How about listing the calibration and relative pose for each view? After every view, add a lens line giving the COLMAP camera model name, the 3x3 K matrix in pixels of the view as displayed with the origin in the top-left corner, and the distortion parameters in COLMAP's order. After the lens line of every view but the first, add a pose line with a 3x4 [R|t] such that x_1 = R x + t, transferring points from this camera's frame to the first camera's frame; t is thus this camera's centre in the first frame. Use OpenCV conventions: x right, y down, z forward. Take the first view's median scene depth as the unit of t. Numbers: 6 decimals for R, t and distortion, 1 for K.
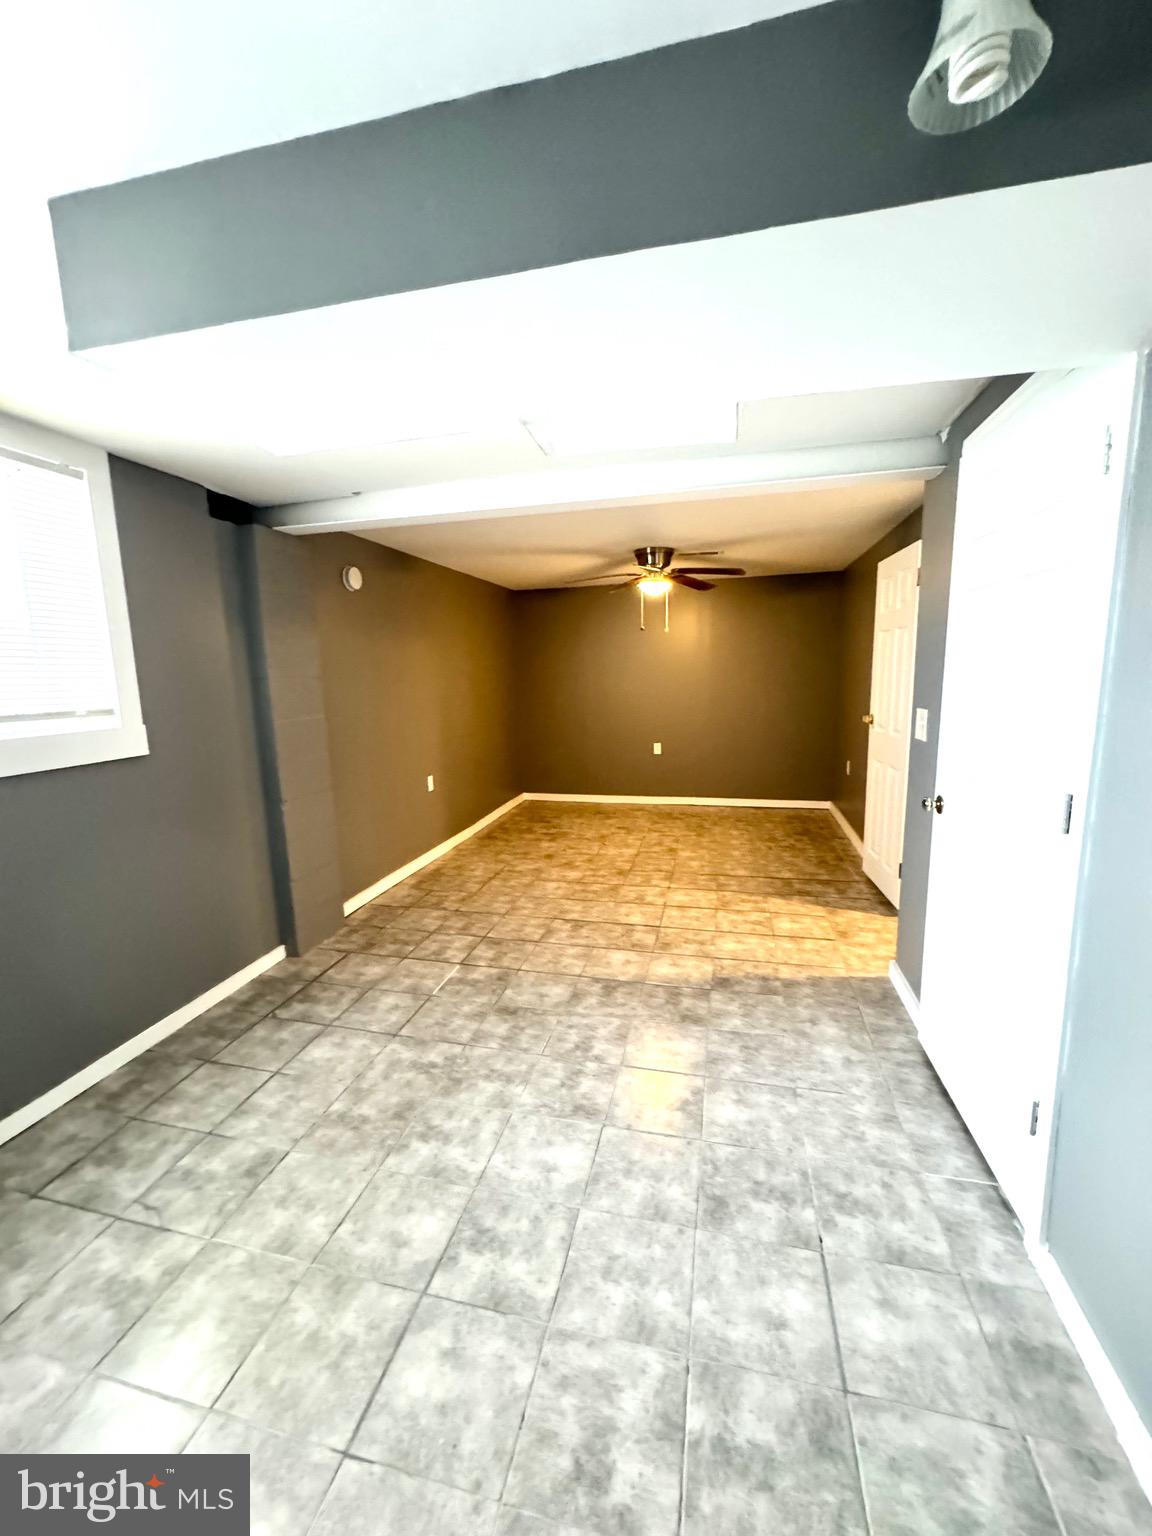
lens RADIAL K [[614.8, 0, 573.8], [0, 614.8, 762.8], [0, 0, 1]] dist [0.003664, 0.000174]
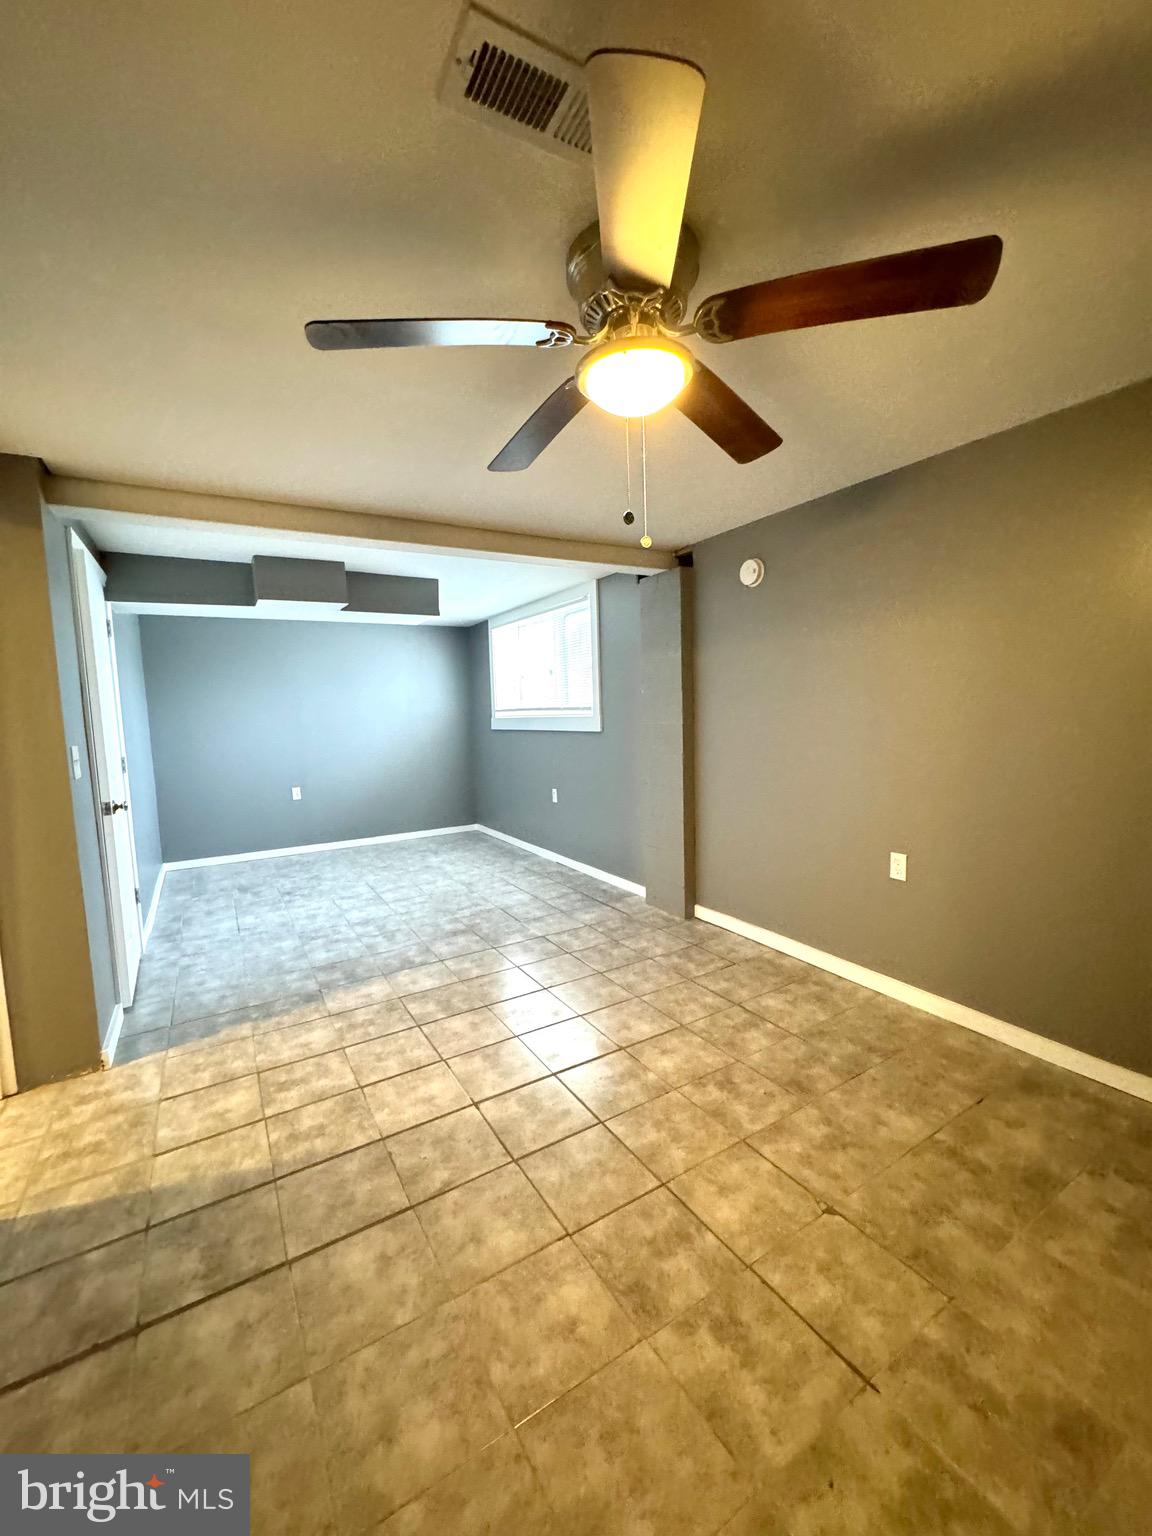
lens RADIAL K [[614.8, 0, 574.8], [0, 614.8, 768.5], [0, 0, 1]] dist [0.003664, 0.000174]
pose [[-0.706970, 0.115203, -0.697798, 0.537543], [-0.057087, 0.974129, 0.218662, -0.239041], [0.704936, 0.194422, -0.682104, 1.723119]]
